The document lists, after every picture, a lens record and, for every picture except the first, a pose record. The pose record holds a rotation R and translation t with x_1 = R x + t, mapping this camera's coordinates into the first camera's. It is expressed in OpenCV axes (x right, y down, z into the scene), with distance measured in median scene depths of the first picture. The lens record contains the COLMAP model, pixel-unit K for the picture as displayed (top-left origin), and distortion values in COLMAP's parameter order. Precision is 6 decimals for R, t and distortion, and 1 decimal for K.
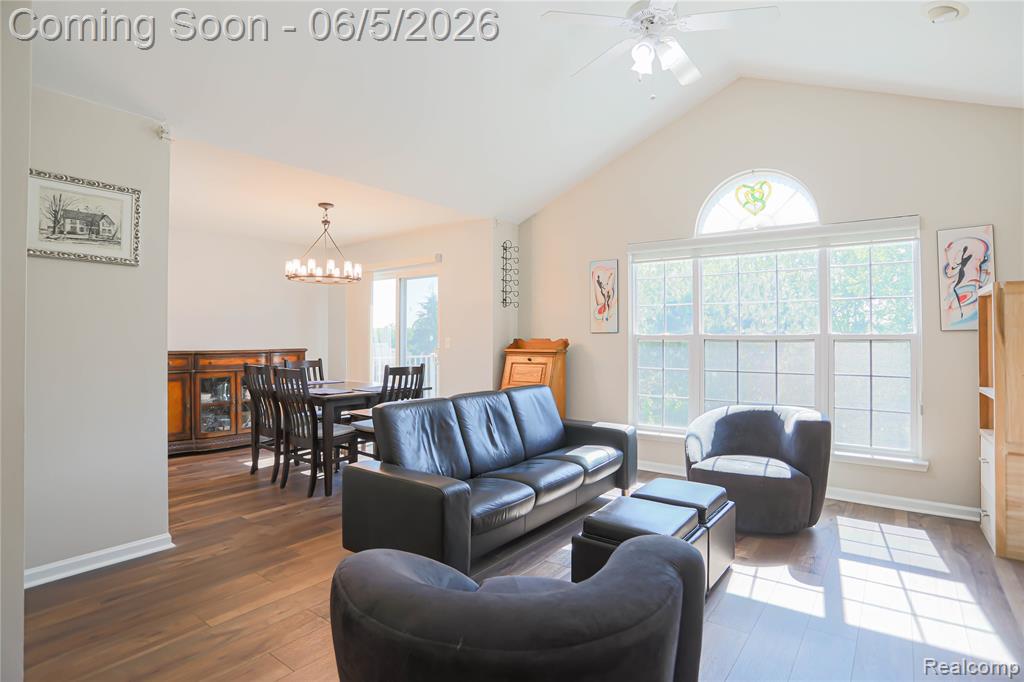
lens RADIAL K [[537.9, 0, 515.4], [0, 537.9, 336.7], [0, 0, 1]] dist [-0.068928, 0.033055]
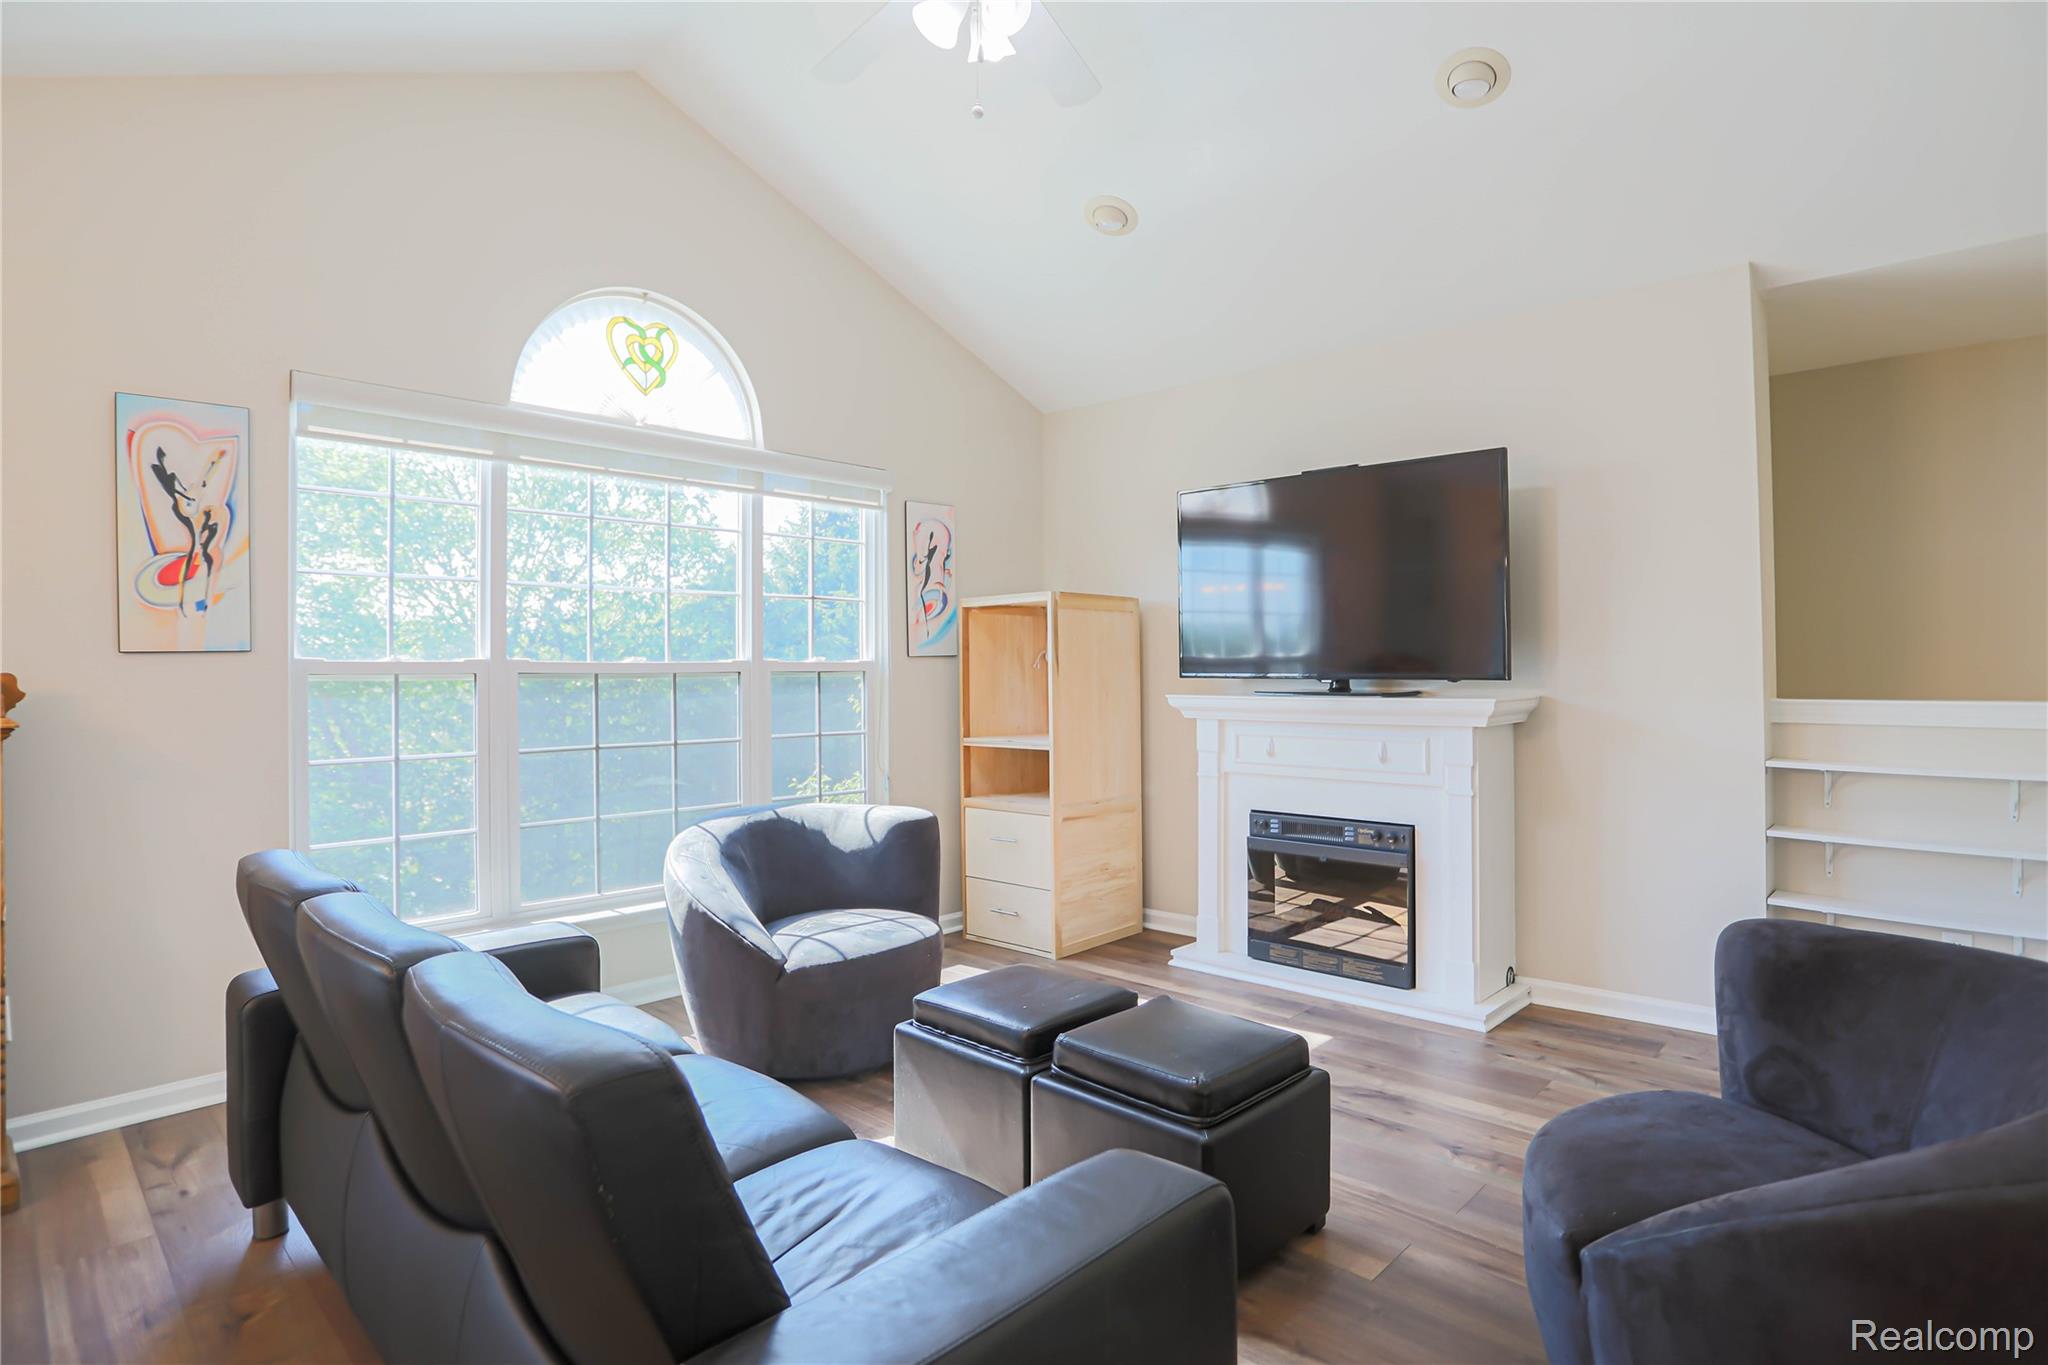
lens RADIAL K [[1075.8, 0, 1023.7], [0, 1075.8, 672.3], [0, 0, 1]] dist [-0.068928, 0.033055]
pose [[0.108826, -0.001503, 0.994060, -0.382334], [0.005441, 0.999985, 0.000916, 0.006008], [-0.994046, 0.005309, 0.108833, 0.553968]]
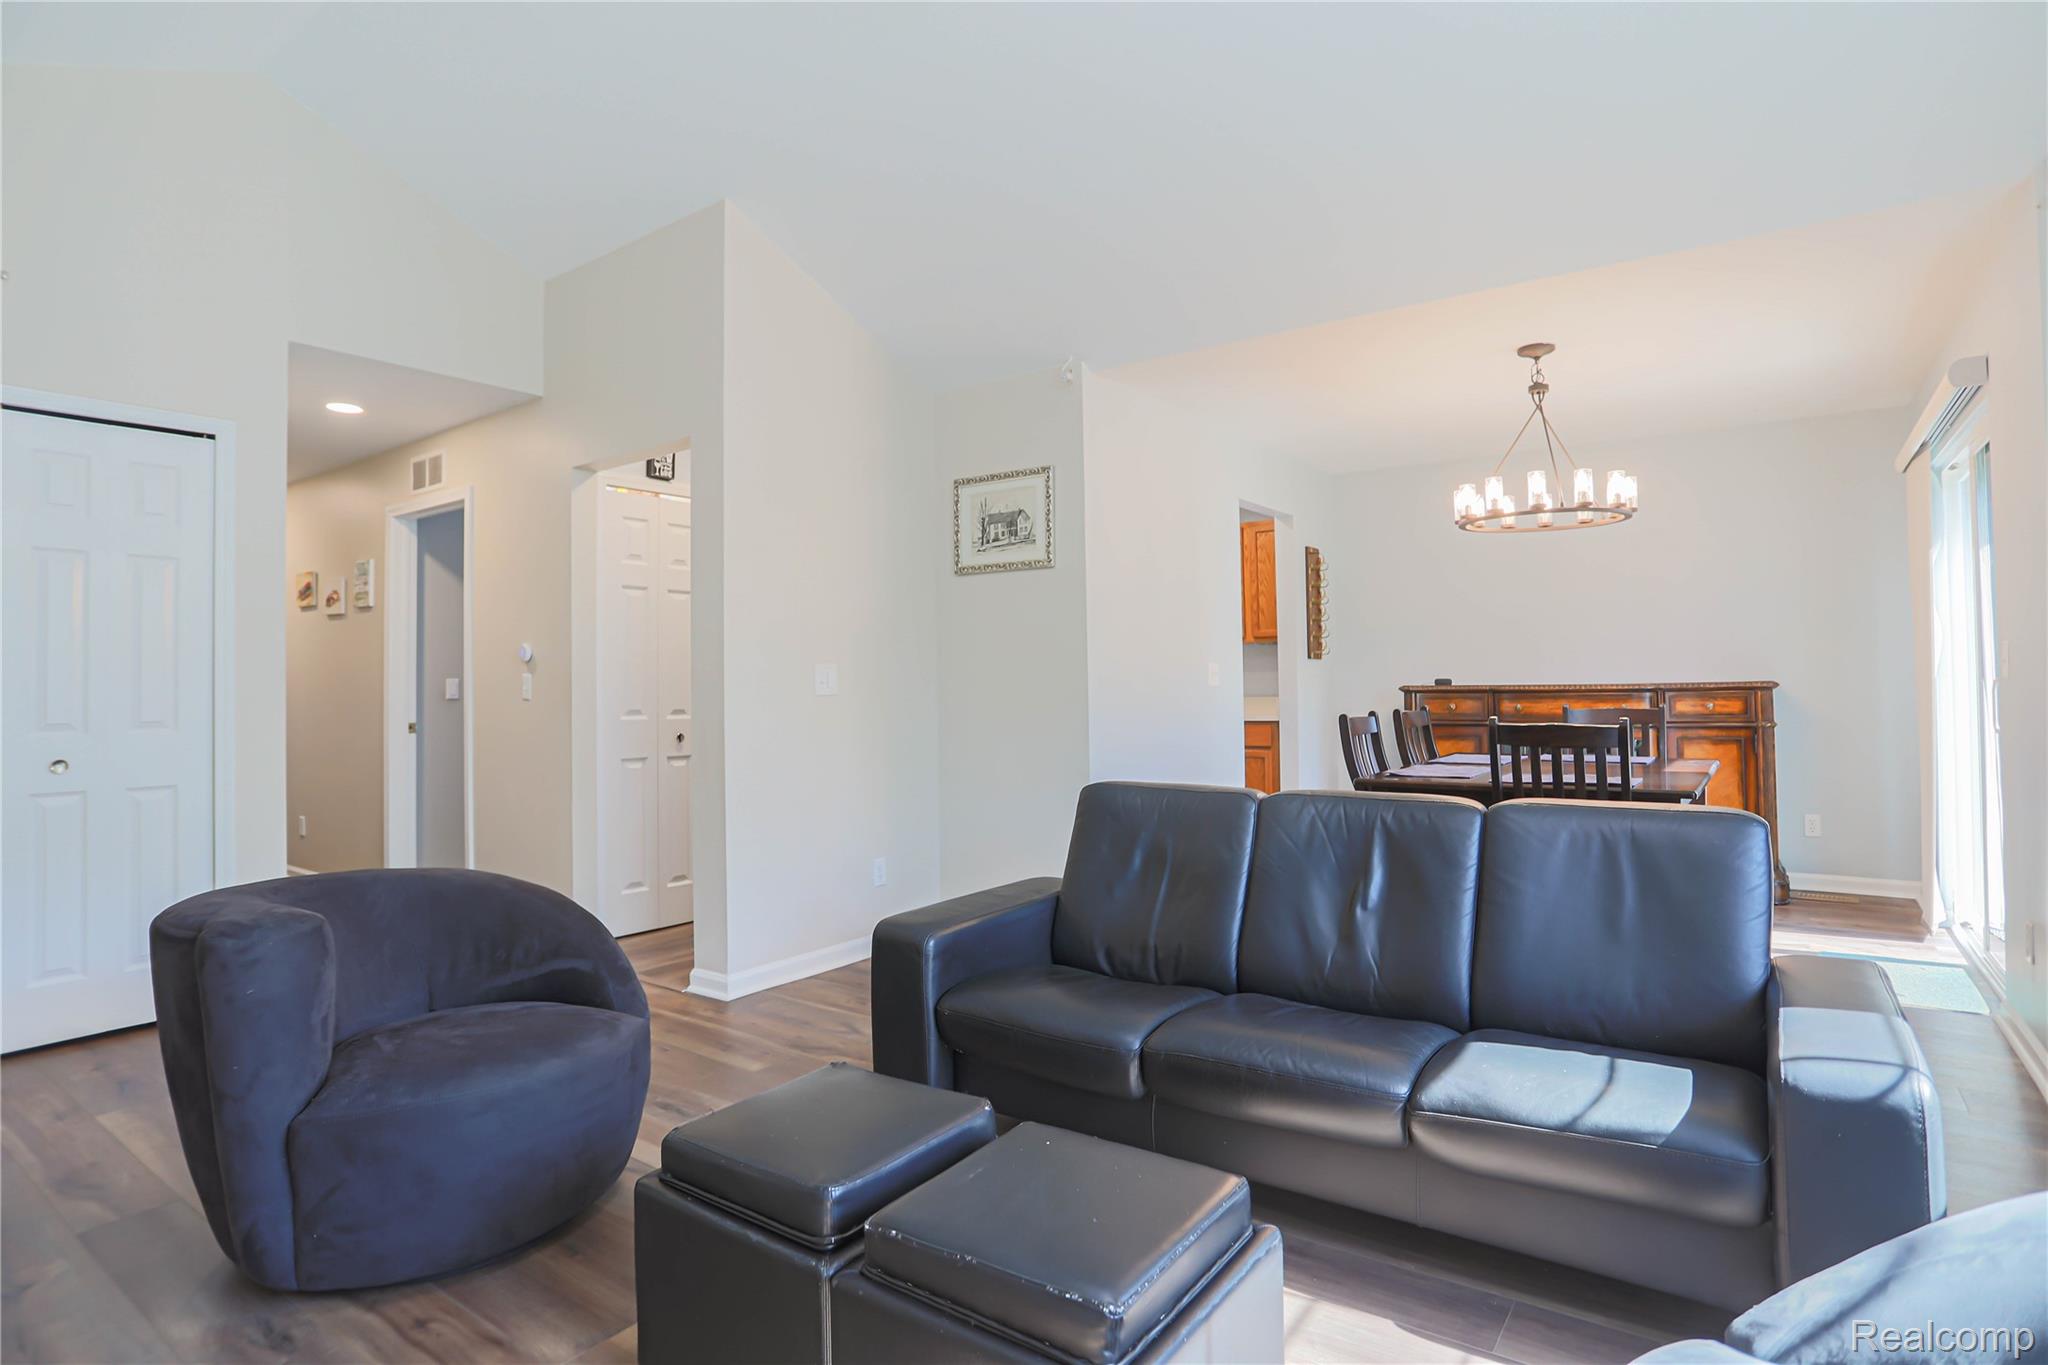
lens RADIAL K [[1075.8, 0, 1024.8], [0, 1075.8, 663.6], [0, 0, 1]] dist [-0.068928, 0.033055]
pose [[0.018917, -0.015965, -0.999694, 0.526149], [0.016173, 0.999747, -0.015659, 0.017064], [0.999690, -0.015872, 0.019170, 0.600738]]
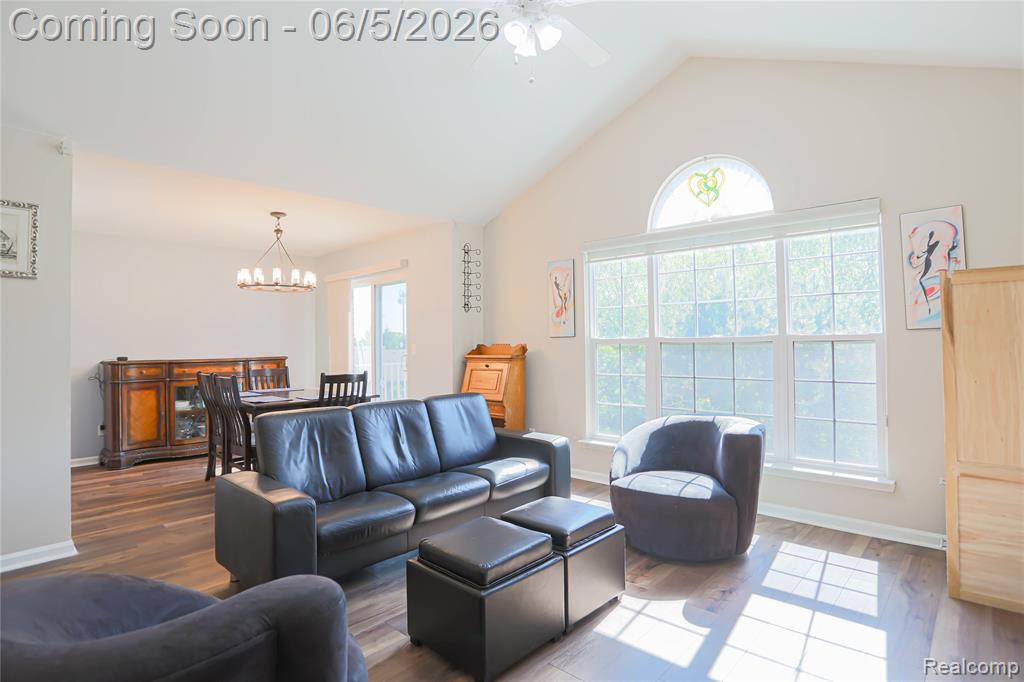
lens RADIAL K [[537.9, 0, 513.2], [0, 537.9, 336.9], [0, 0, 1]] dist [-0.068928, 0.033055]
pose [[0.994489, -0.013935, -0.103910, 0.199809], [0.013029, 0.999871, -0.009396, 0.000262], [0.104028, 0.007990, 0.994542, 0.054083]]
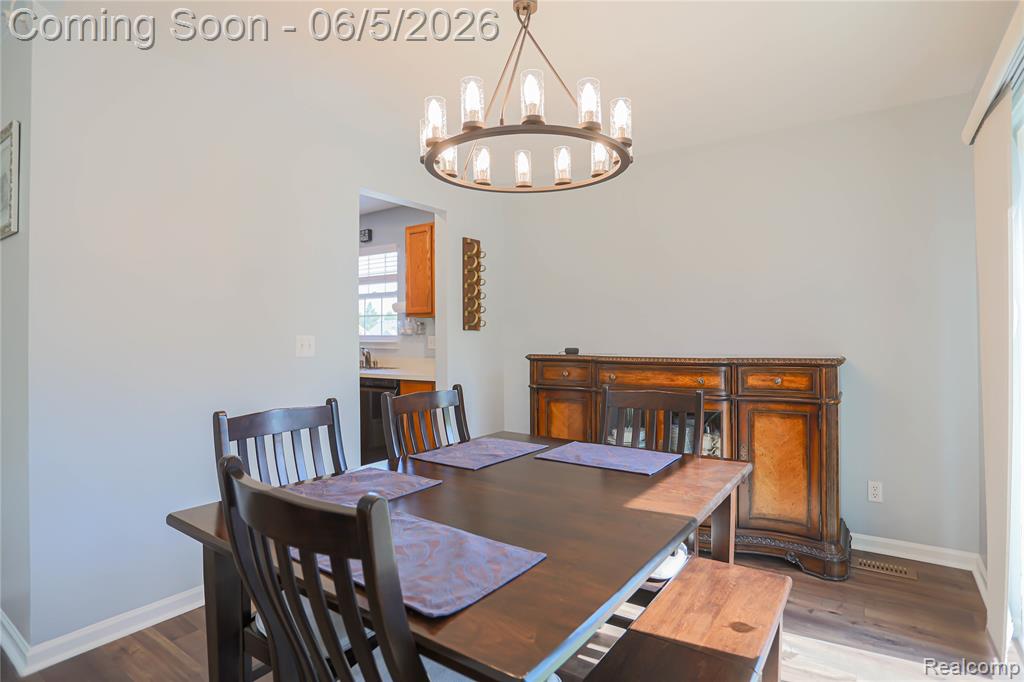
lens RADIAL K [[537.9, 0, 516.2], [0, 537.9, 333.6], [0, 0, 1]] dist [-0.068928, 0.033055]
pose [[0.037797, -0.004875, -0.999274, -0.013132], [0.008654, 0.999952, -0.004551, 0.004353], [0.999248, -0.008476, 0.037838, 1.045087]]
